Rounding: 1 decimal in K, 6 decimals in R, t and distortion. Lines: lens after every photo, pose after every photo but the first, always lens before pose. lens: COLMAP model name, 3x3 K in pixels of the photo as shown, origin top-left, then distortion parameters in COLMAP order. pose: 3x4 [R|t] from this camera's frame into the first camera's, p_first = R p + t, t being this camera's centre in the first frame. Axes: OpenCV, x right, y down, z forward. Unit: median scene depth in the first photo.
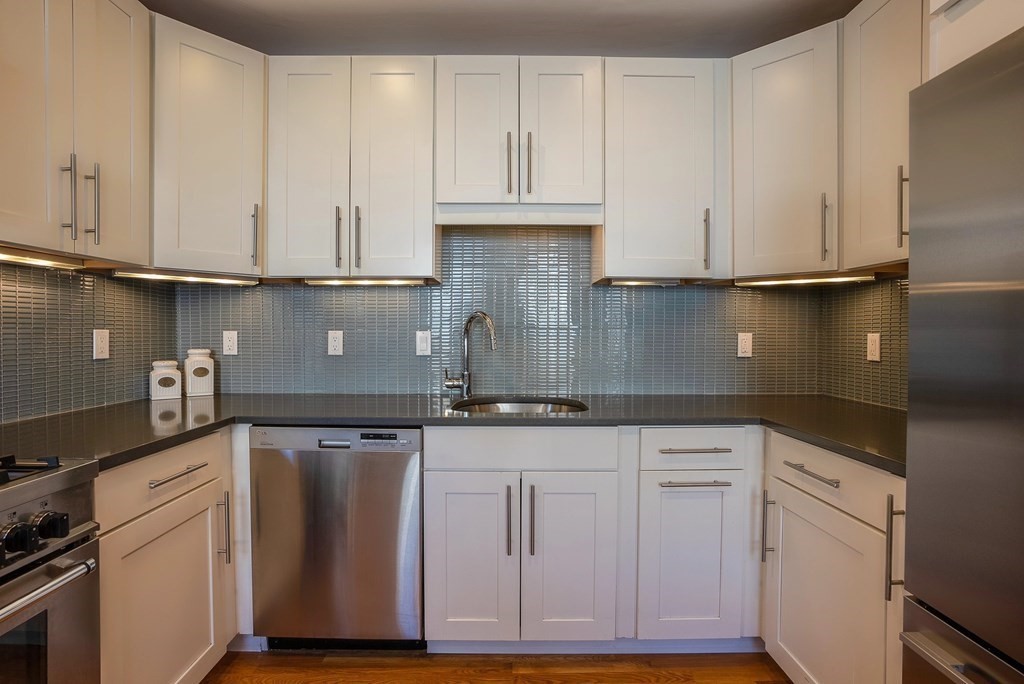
lens RADIAL K [[507.5, 0, 512.4], [0, 507.5, 336.5], [0, 0, 1]] dist [-0.065302, 0.031919]
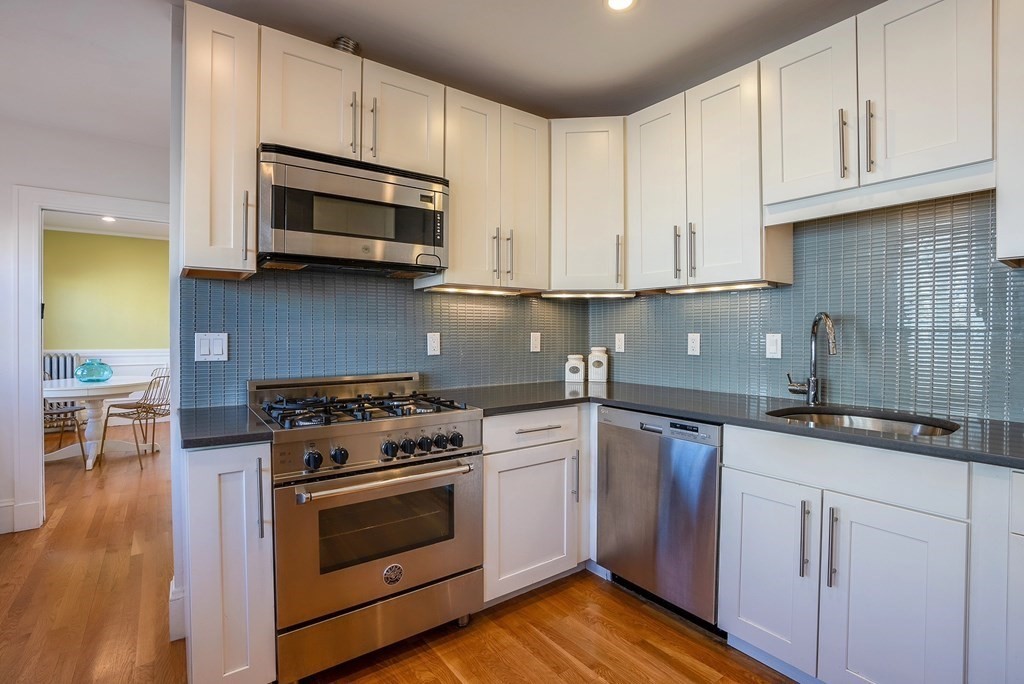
lens RADIAL K [[478.1, 0, 514.4], [0, 478.1, 338.0], [0, 0, 1]] dist [-0.049654, 0.000702]
pose [[0.590515, 0.006356, -0.807002, 0.311508], [-0.009440, 0.999955, 0.000968, 0.001862], [0.806971, 0.007047, 0.590548, 0.058944]]
